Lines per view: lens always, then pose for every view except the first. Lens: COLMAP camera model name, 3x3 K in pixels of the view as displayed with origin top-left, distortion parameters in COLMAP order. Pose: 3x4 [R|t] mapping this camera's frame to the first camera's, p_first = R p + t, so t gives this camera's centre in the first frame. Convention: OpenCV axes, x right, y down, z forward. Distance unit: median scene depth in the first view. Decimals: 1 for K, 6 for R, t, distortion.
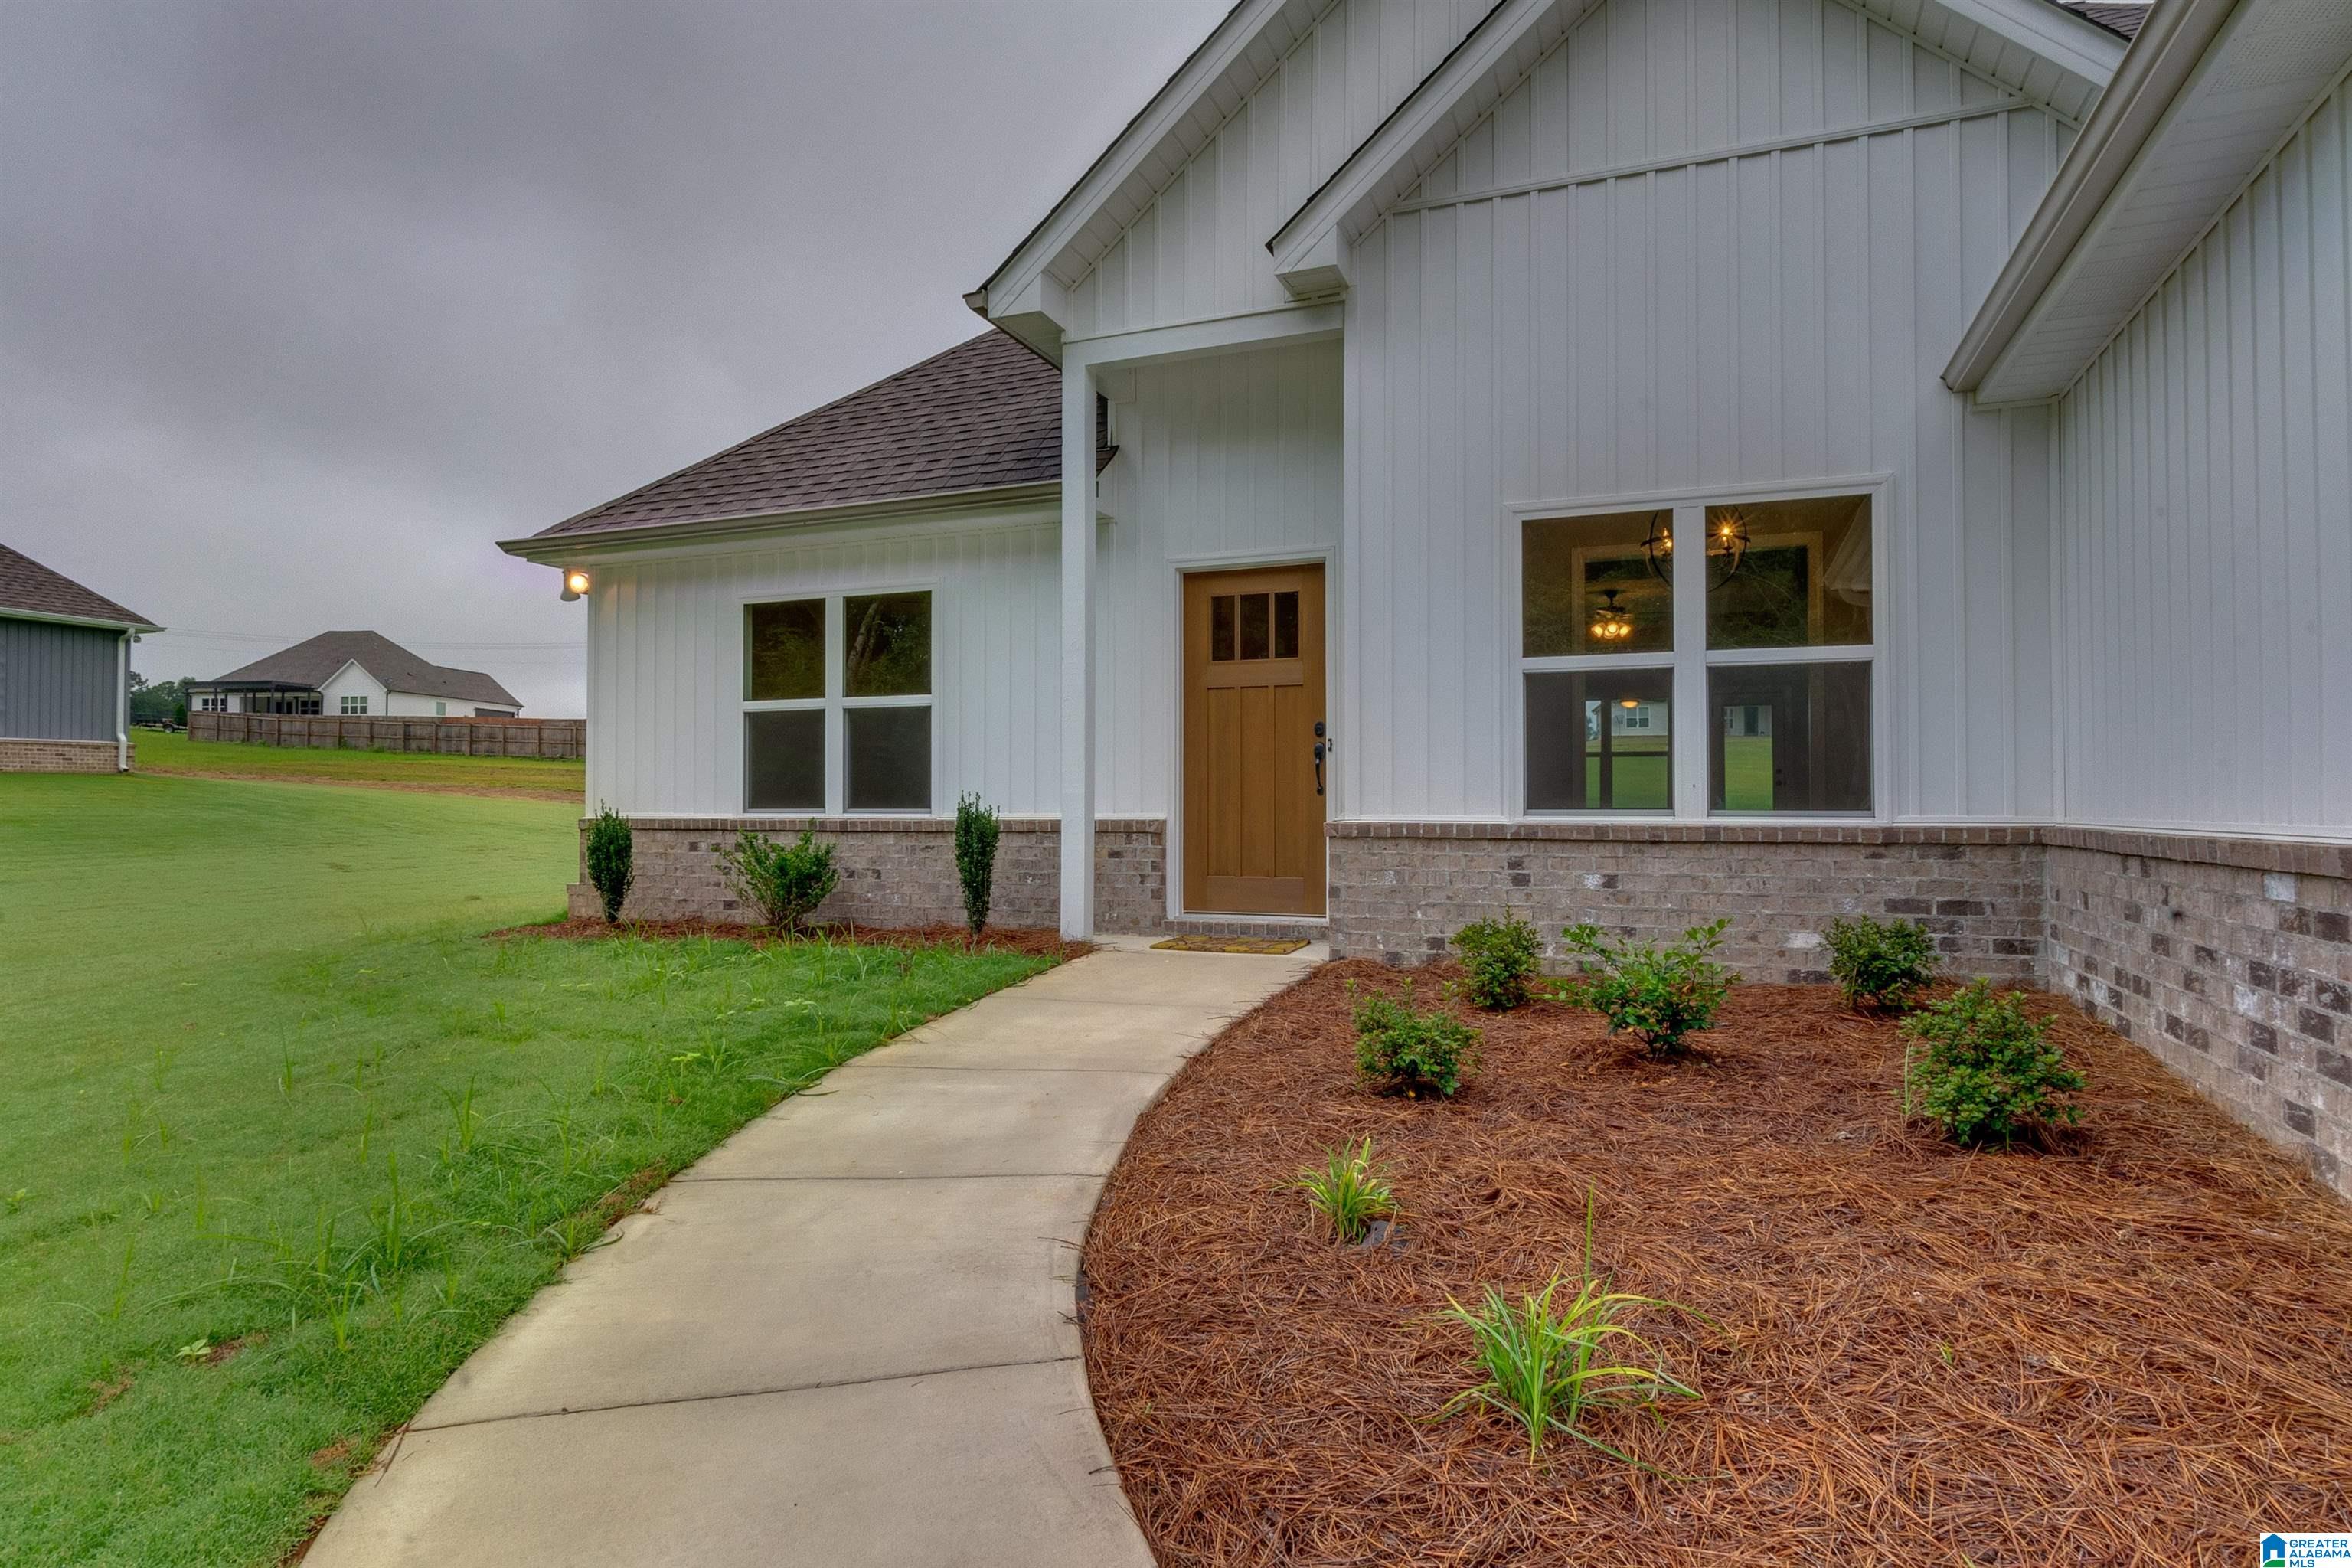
lens RADIAL K [[1211.9, 0, 1210.3], [0, 1211.9, 779.1], [0, 0, 1]] dist [-0.001900, -0.000243]
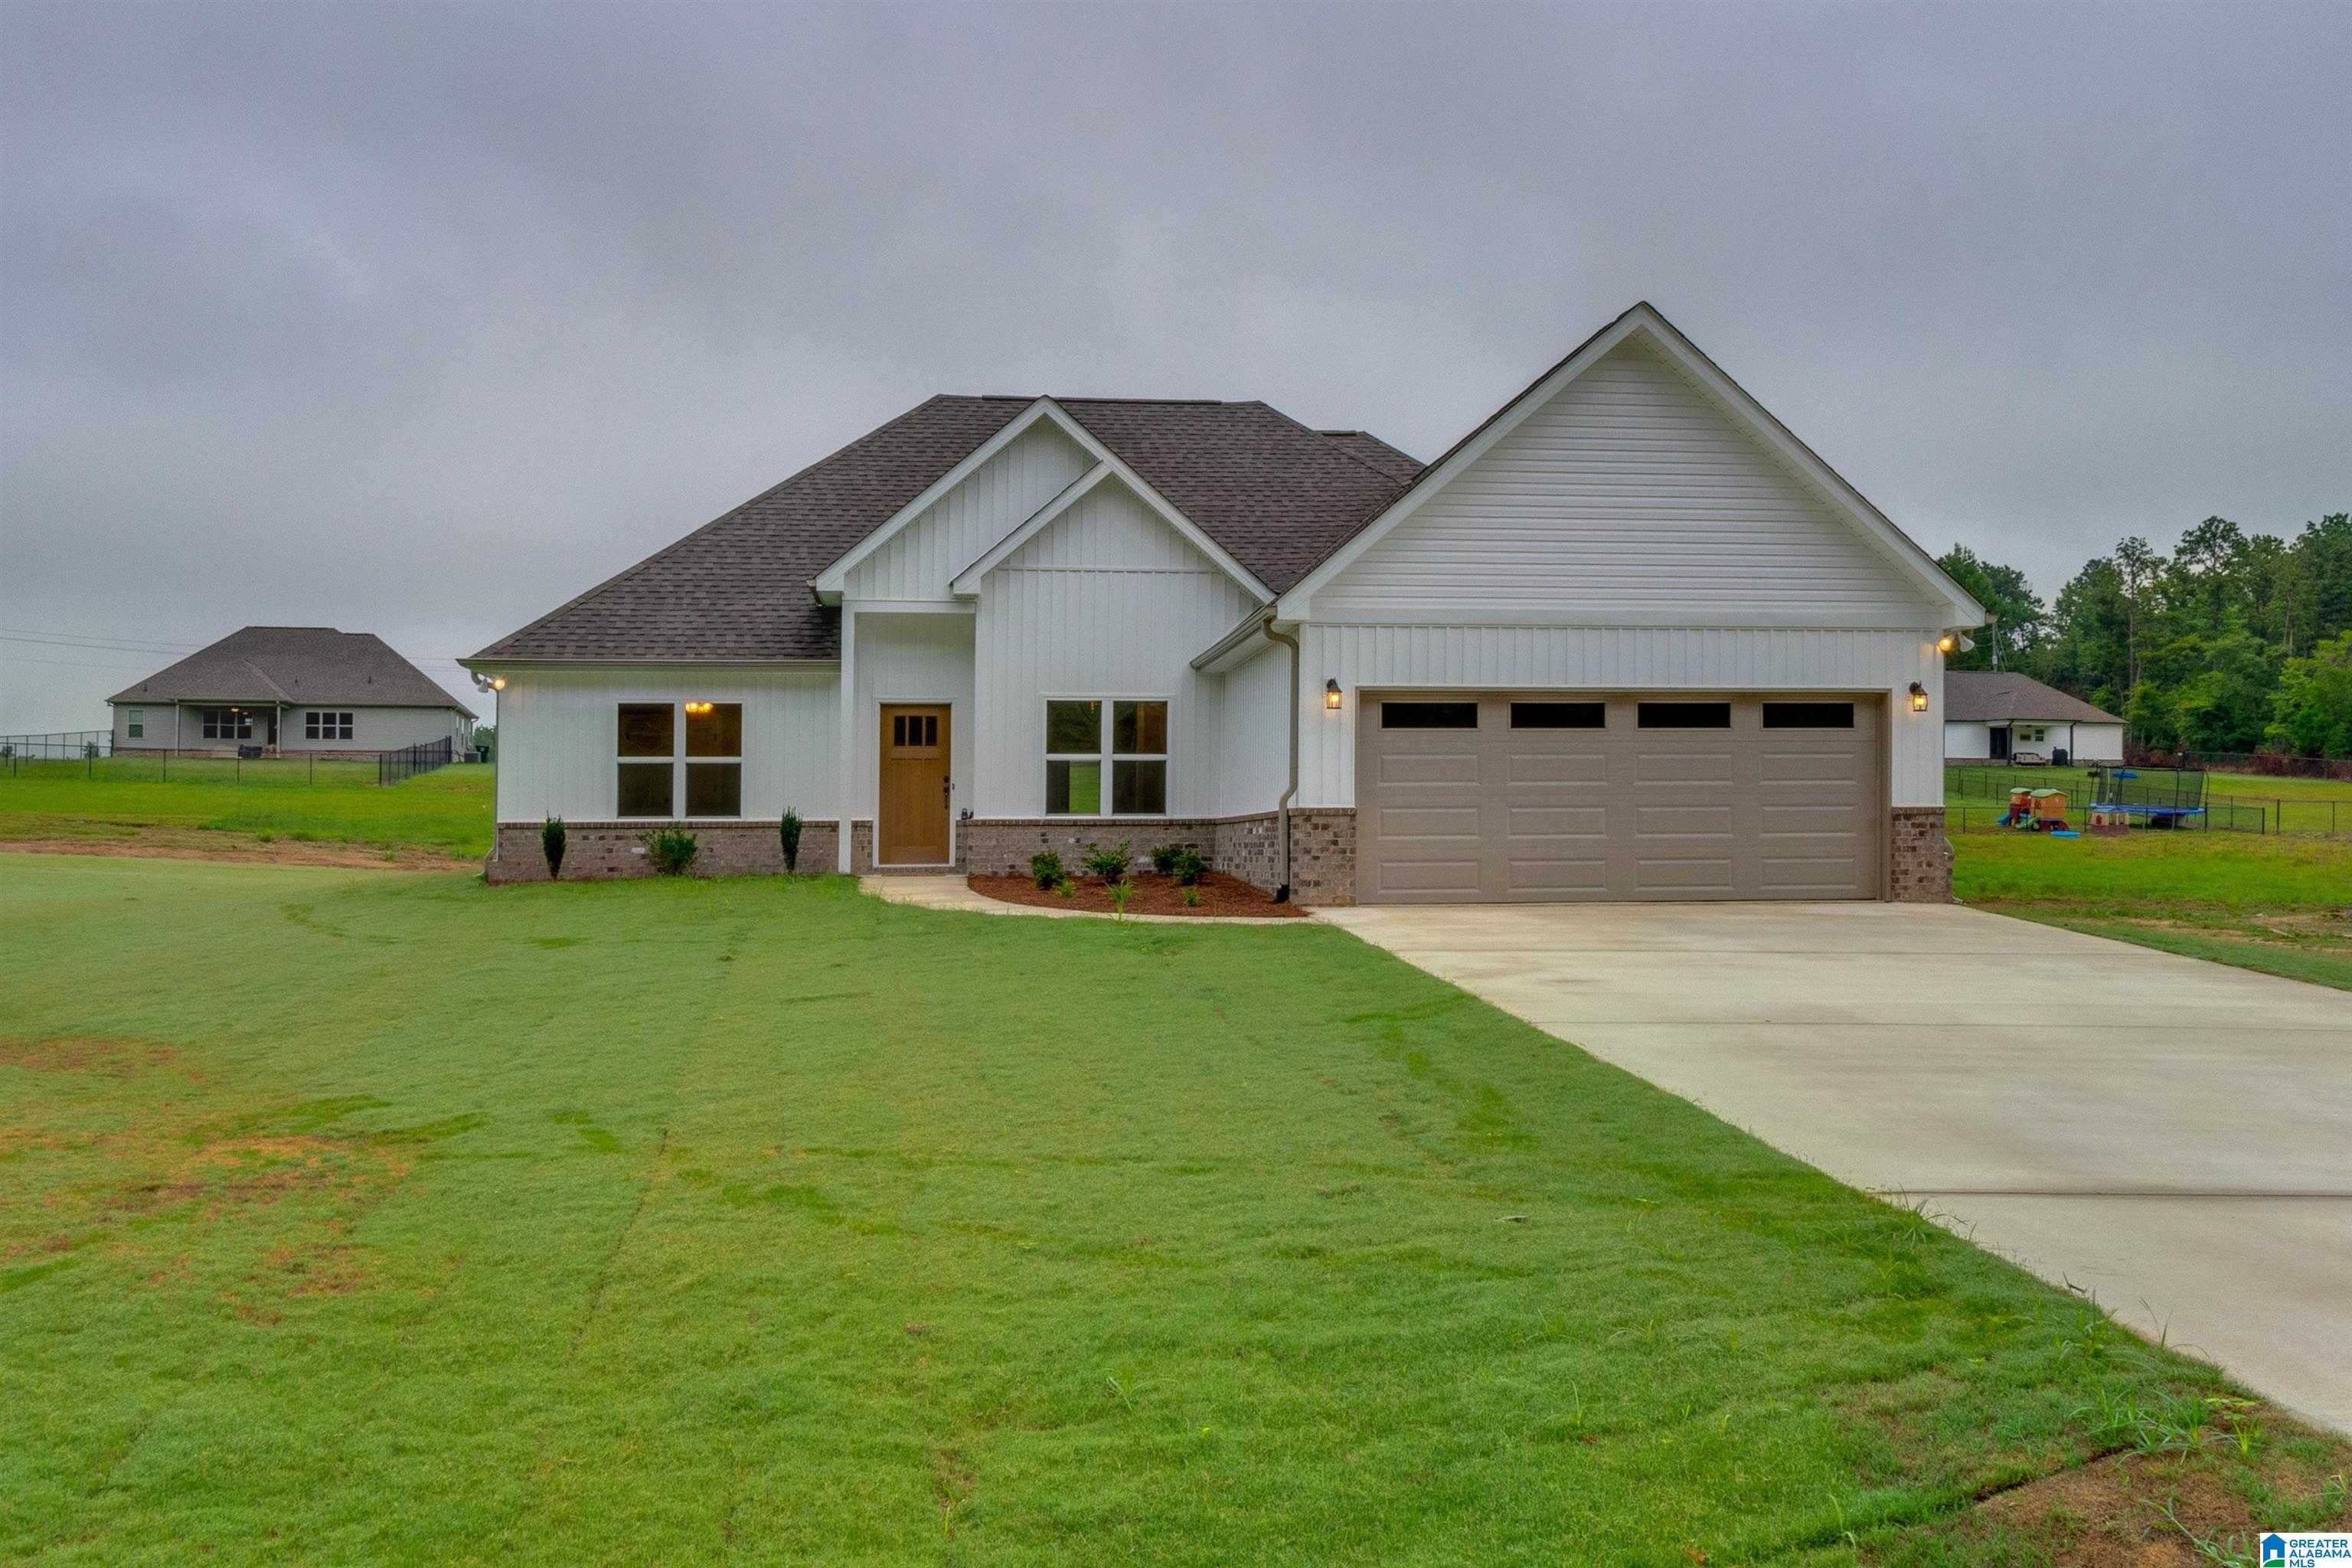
lens RADIAL K [[1580.6, 0, 1120.7], [0, 1580.6, 730.1], [0, 0, 1]] dist [-0.000429, -0.000548]
pose [[0.891671, 0.026058, 0.451934, -0.943016], [-0.003488, 0.998708, -0.050702, 0.015245], [-0.452671, 0.043633, 0.890609, -1.738602]]
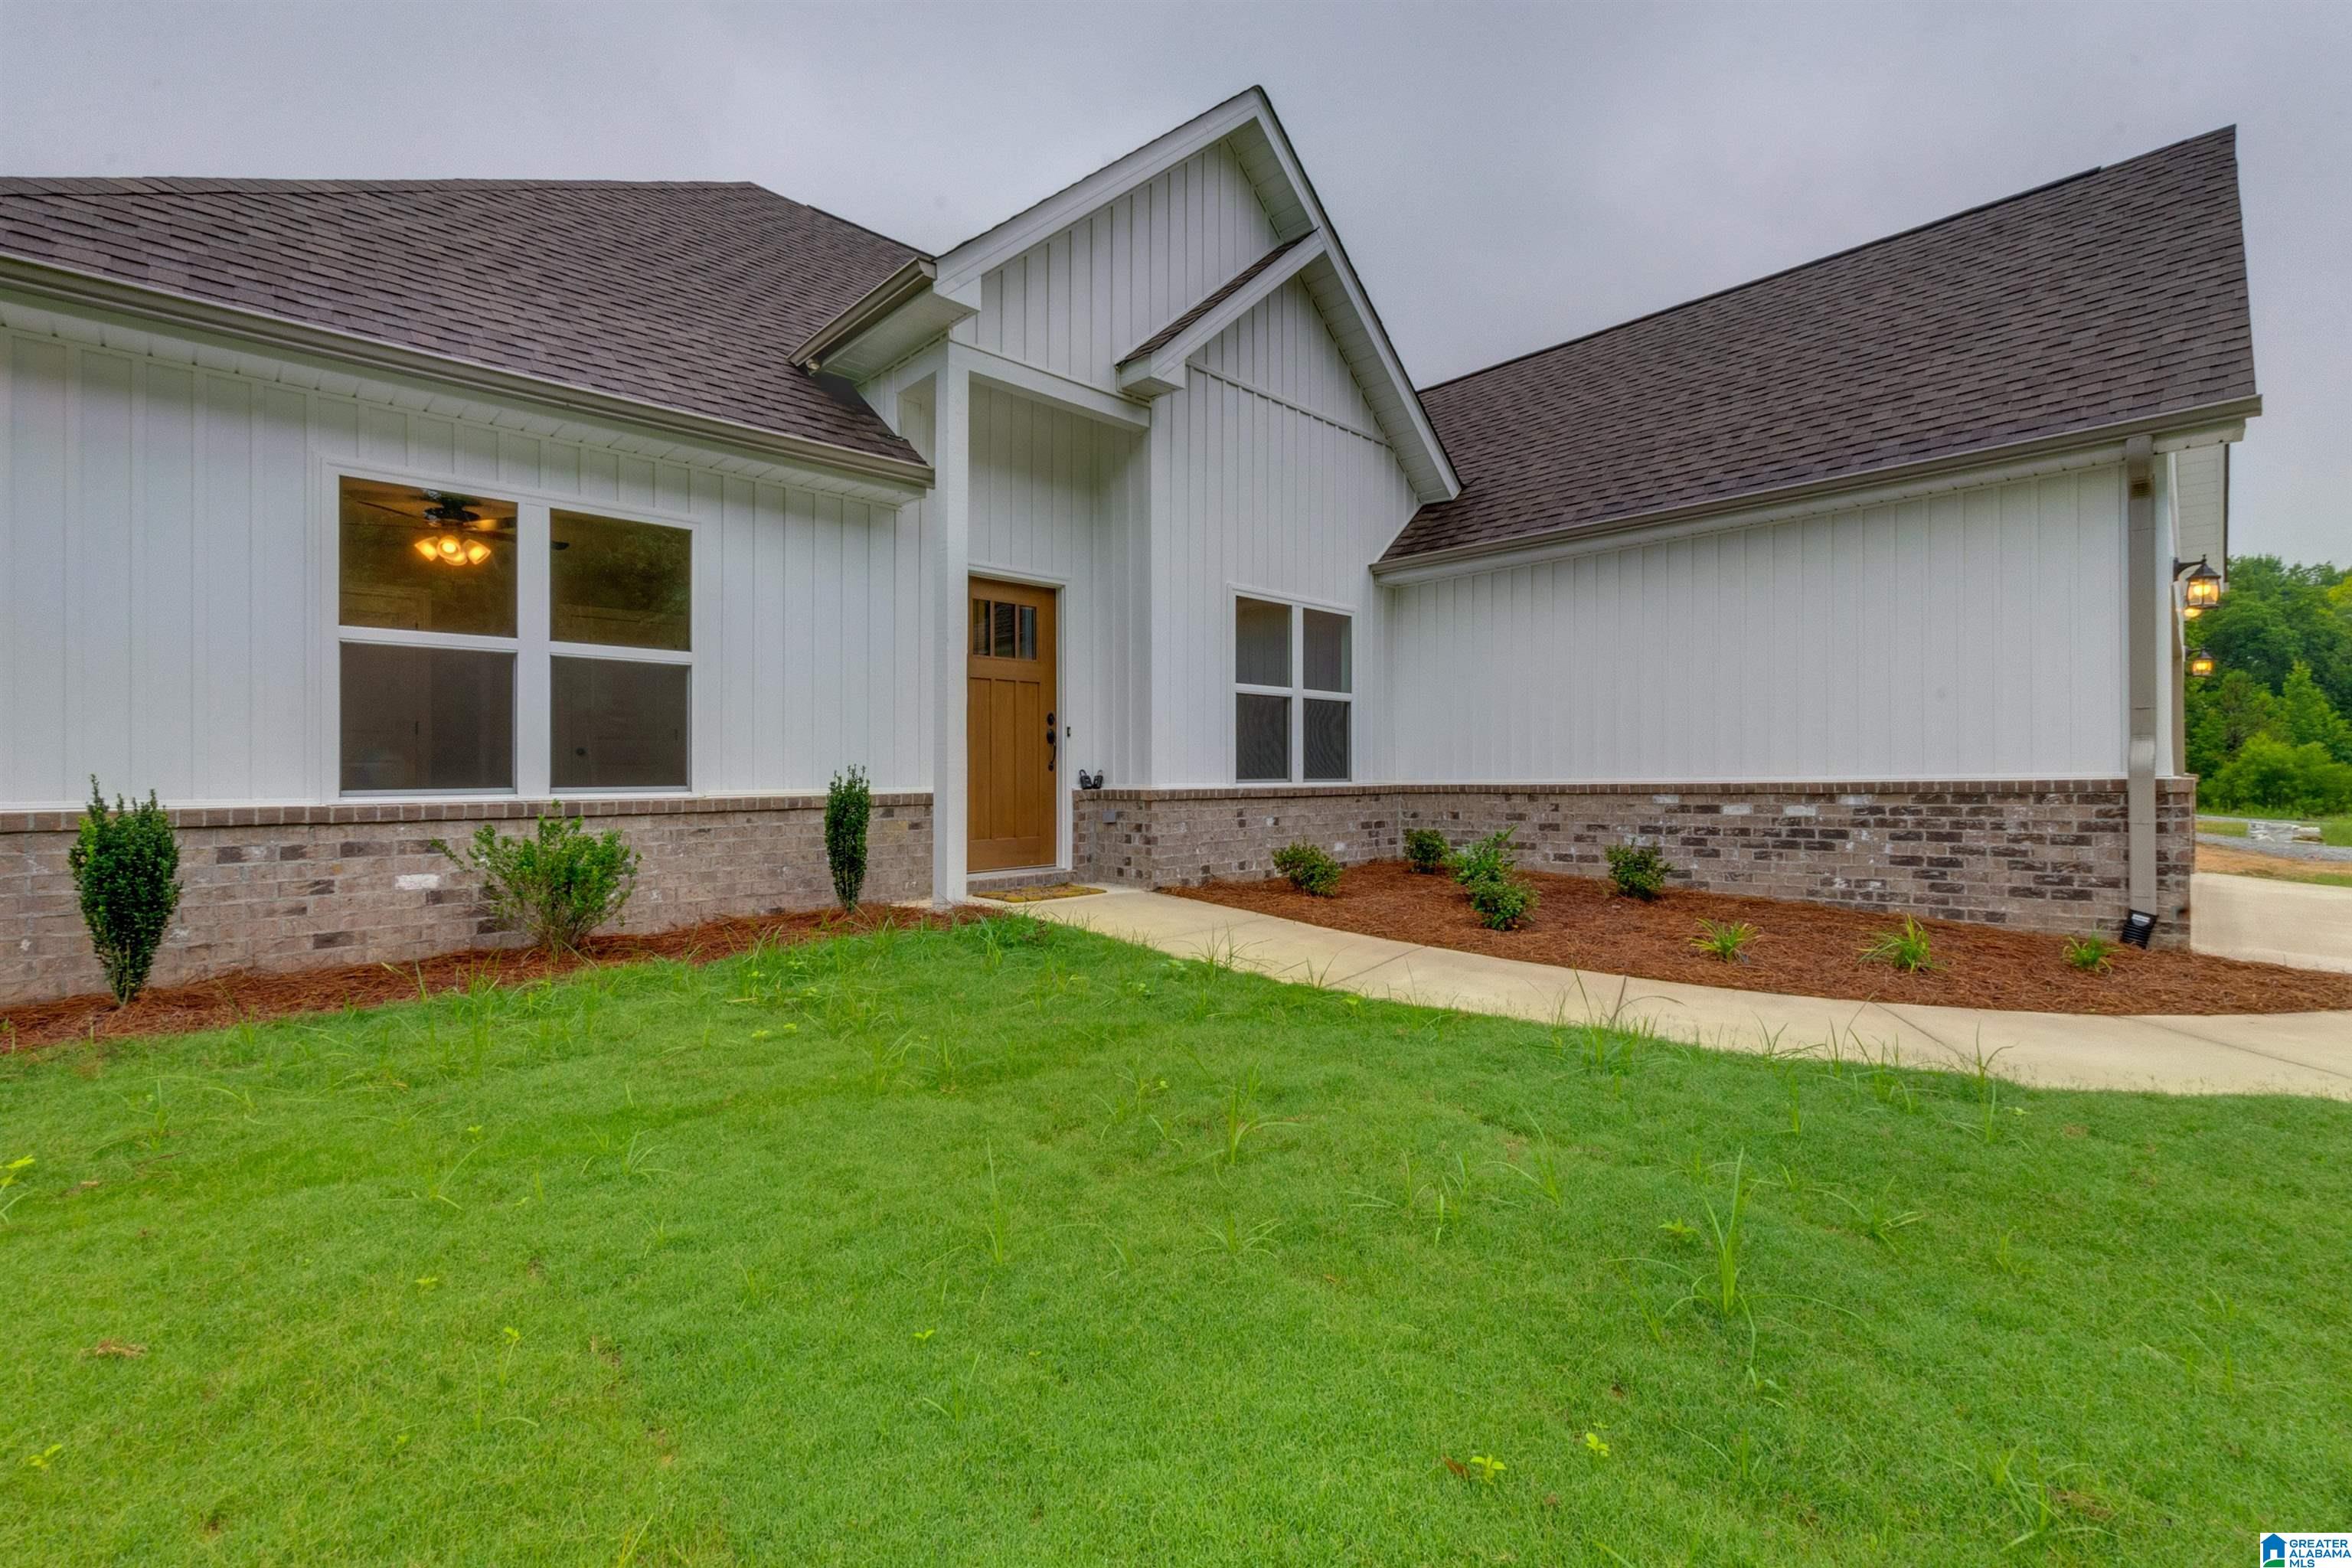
lens RADIAL K [[1026.0, 0, 1176.2], [0, 1026.0, 774.3], [0, 0, 1]] dist [-0.002243, 0.000048]
pose [[0.415071, -0.001480, 0.909788, -0.840258], [-0.009679, 0.999935, 0.006042, 0.009663], [-0.909738, -0.011313, 0.415030, 0.437043]]
